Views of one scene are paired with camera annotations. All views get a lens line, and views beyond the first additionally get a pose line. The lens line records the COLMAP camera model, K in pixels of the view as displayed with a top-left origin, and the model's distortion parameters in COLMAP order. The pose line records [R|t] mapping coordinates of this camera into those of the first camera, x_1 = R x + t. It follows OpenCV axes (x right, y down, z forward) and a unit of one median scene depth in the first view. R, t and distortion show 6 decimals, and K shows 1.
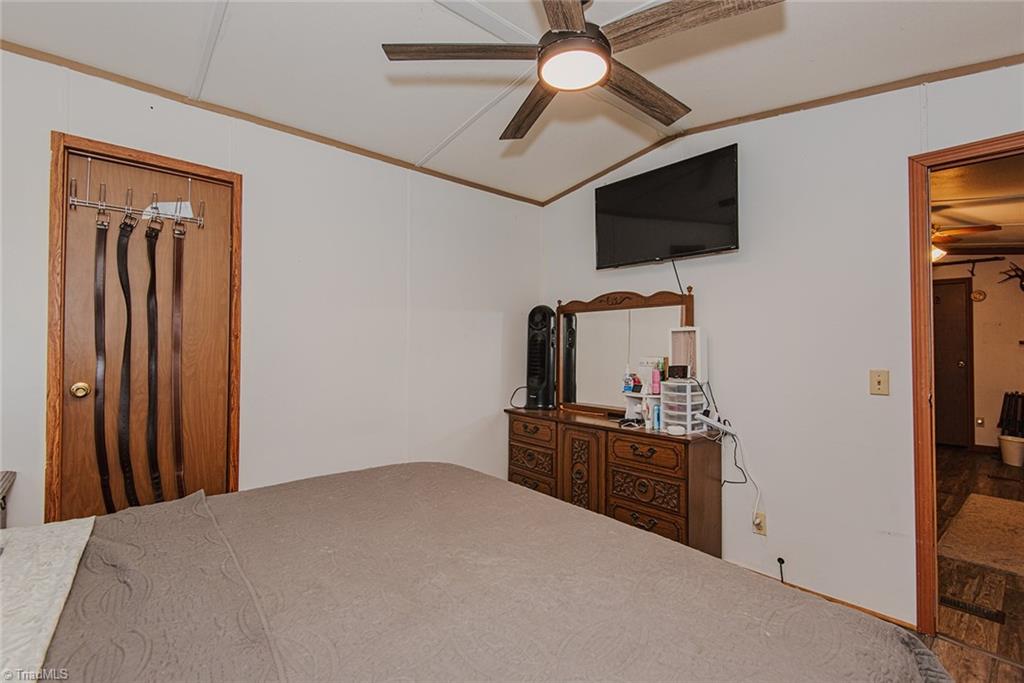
lens RADIAL K [[464.1, 0, 515.2], [0, 464.1, 342.7], [0, 0, 1]] dist [0.003814, -0.005330]
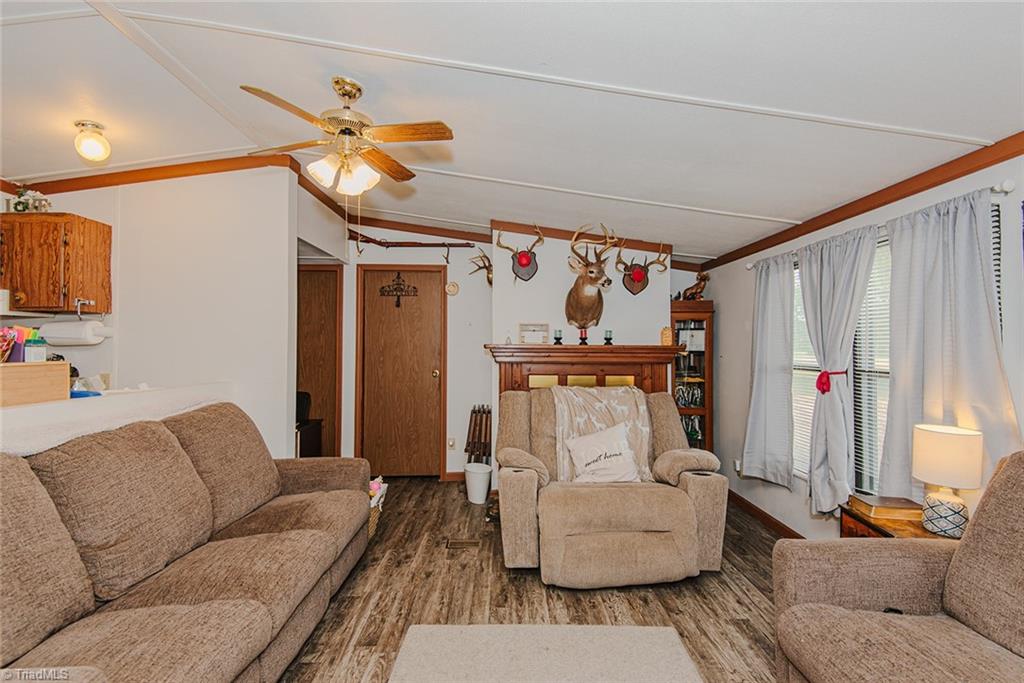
lens RADIAL K [[464.1, 0, 510.3], [0, 464.1, 340.7], [0, 0, 1]] dist [0.003814, -0.005330]
pose [[0.653807, 0.009391, 0.756603, 0.454622], [-0.010165, 0.999942, -0.003627, -0.007307], [-0.756593, -0.005320, 0.653864, 0.392069]]
